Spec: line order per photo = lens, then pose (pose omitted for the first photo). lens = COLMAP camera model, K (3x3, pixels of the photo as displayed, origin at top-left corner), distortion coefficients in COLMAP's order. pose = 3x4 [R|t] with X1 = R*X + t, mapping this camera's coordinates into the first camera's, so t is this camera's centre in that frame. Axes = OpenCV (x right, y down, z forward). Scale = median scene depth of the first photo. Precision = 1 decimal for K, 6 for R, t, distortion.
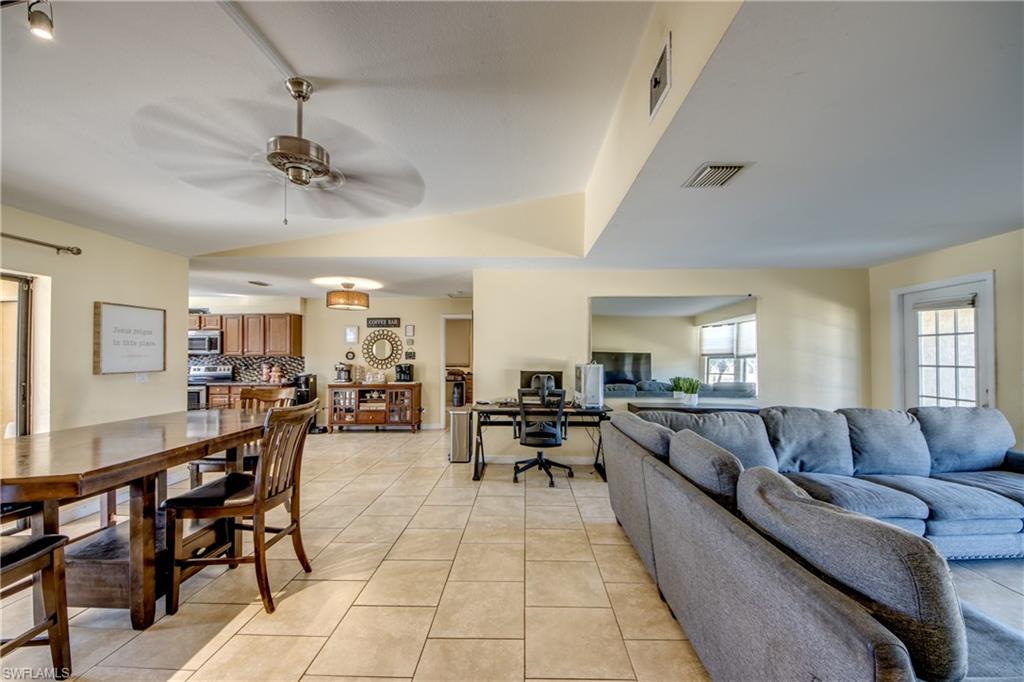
lens RADIAL K [[380.9, 0, 537.0], [0, 380.9, 354.9], [0, 0, 1]] dist [-0.010982, -0.000515]
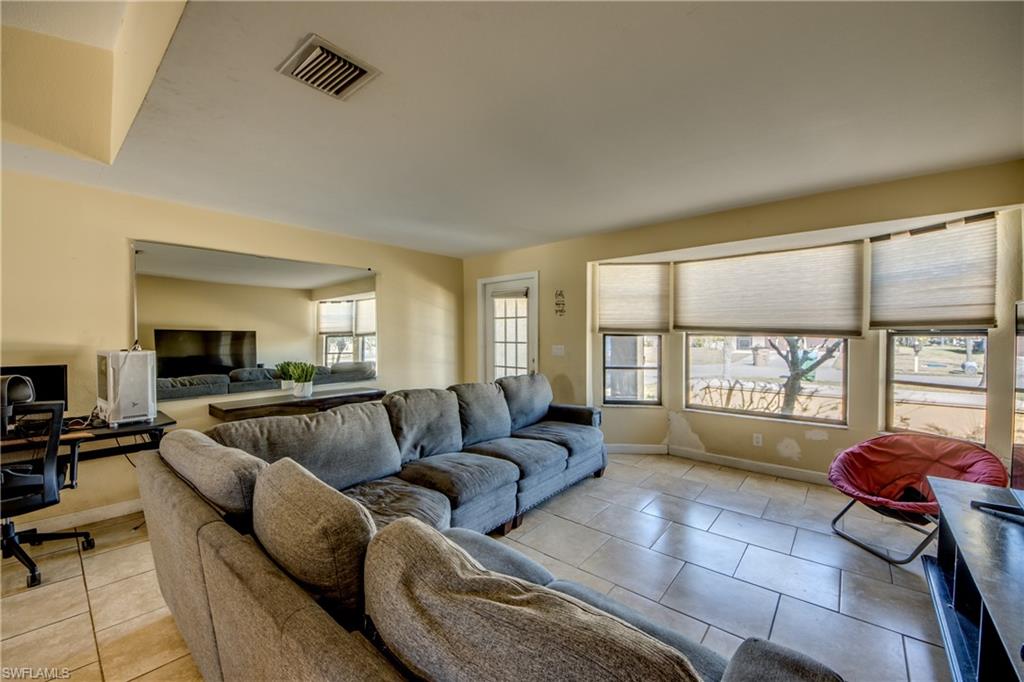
lens RADIAL K [[396.4, 0, 496.0], [0, 396.4, 330.2], [0, 0, 1]] dist [0.044739, -0.028591]
pose [[0.679037, 0.000786, 0.734104, 0.082759], [0.004939, 0.999972, -0.005639, -0.005270], [-0.734087, 0.007455, 0.679014, 0.168894]]
